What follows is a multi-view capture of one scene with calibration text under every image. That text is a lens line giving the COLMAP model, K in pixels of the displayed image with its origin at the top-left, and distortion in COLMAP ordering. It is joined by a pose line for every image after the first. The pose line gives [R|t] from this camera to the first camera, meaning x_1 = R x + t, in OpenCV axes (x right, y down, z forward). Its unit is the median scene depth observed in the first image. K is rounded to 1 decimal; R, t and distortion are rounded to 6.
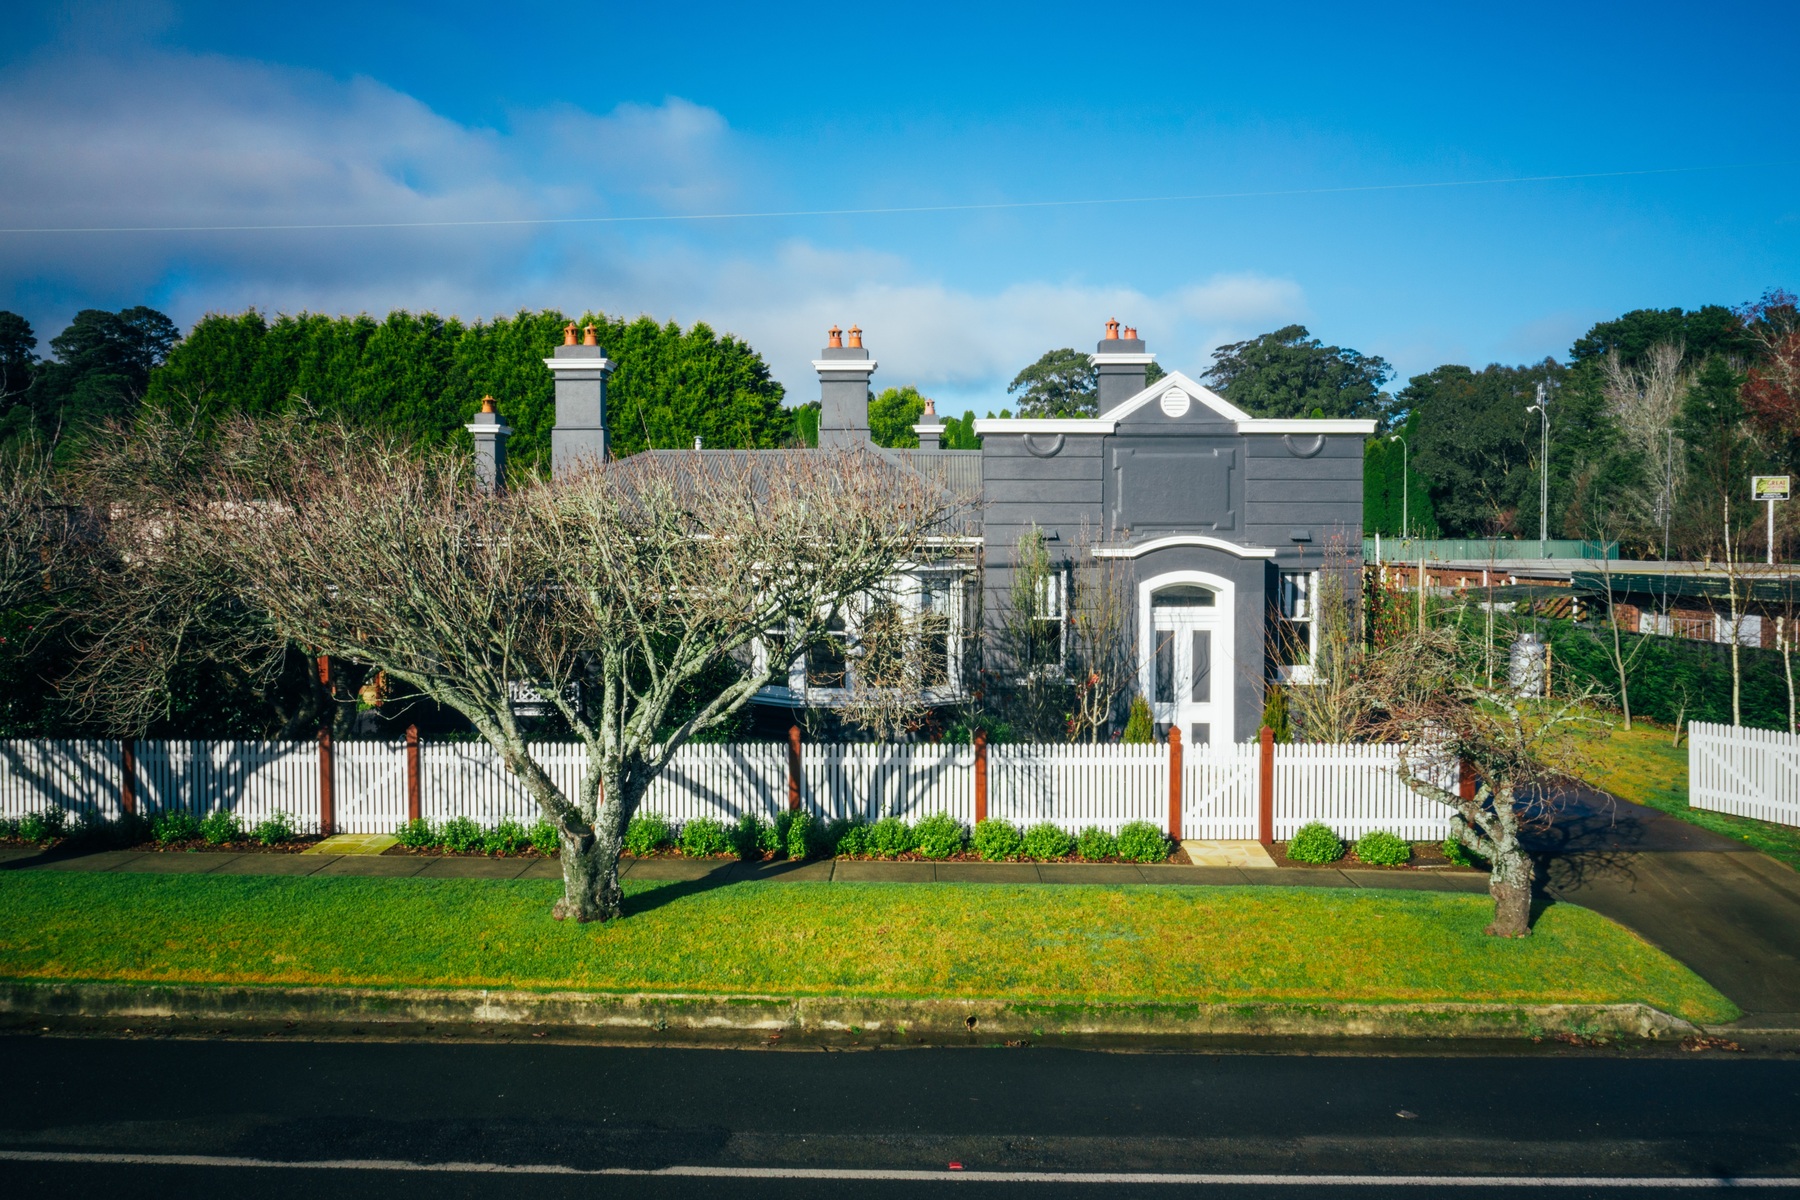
lens RADIAL K [[1416.7, 0, 900.0], [0, 1416.7, 600.0], [0, 0, 1]] dist [-0.033470, 0.011227]
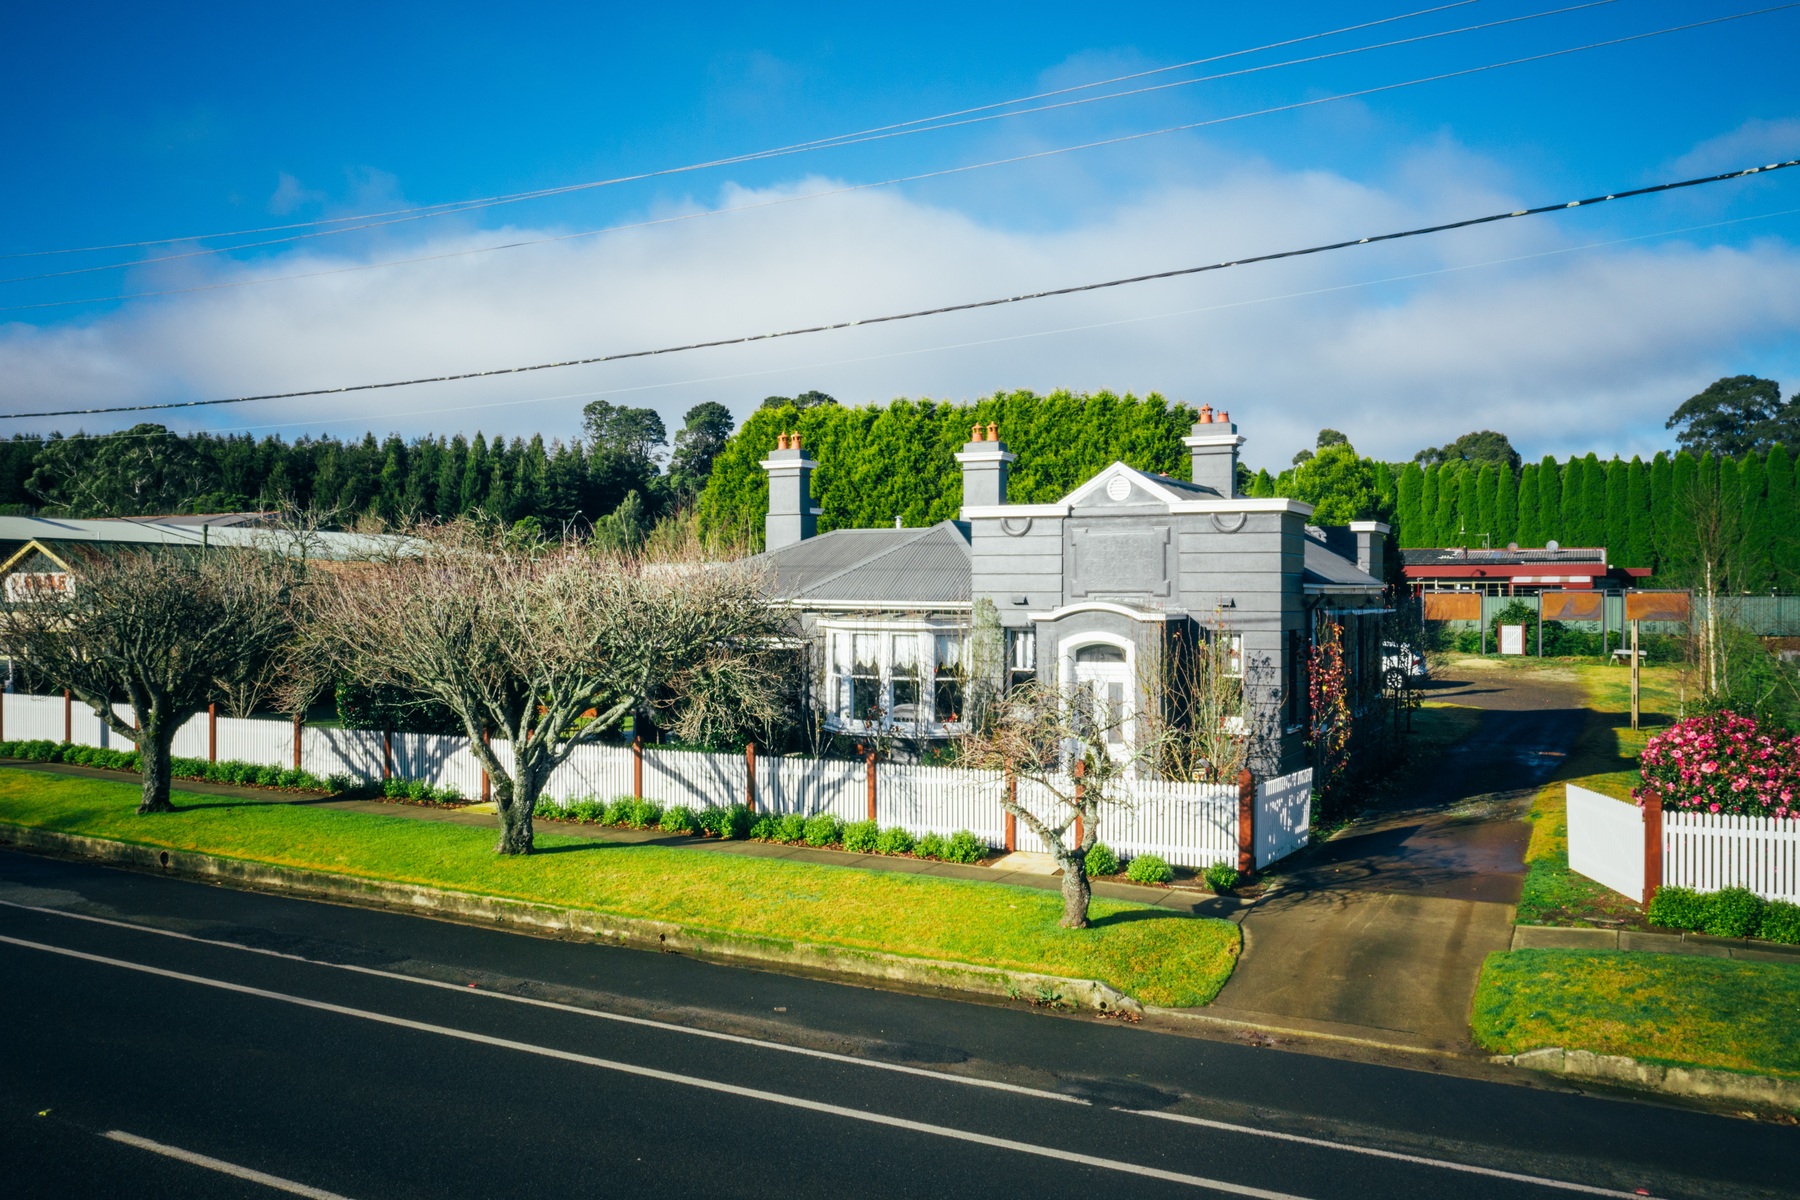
lens RADIAL K [[1416.7, 0, 900.0], [0, 1416.7, 600.0], [0, 0, 1]] dist [-0.033470, 0.011227]
pose [[0.897538, 0.002085, -0.440931, 0.802791], [-0.018086, 0.999321, -0.032091, -0.008598], [0.440565, 0.036778, 0.896967, -0.195280]]
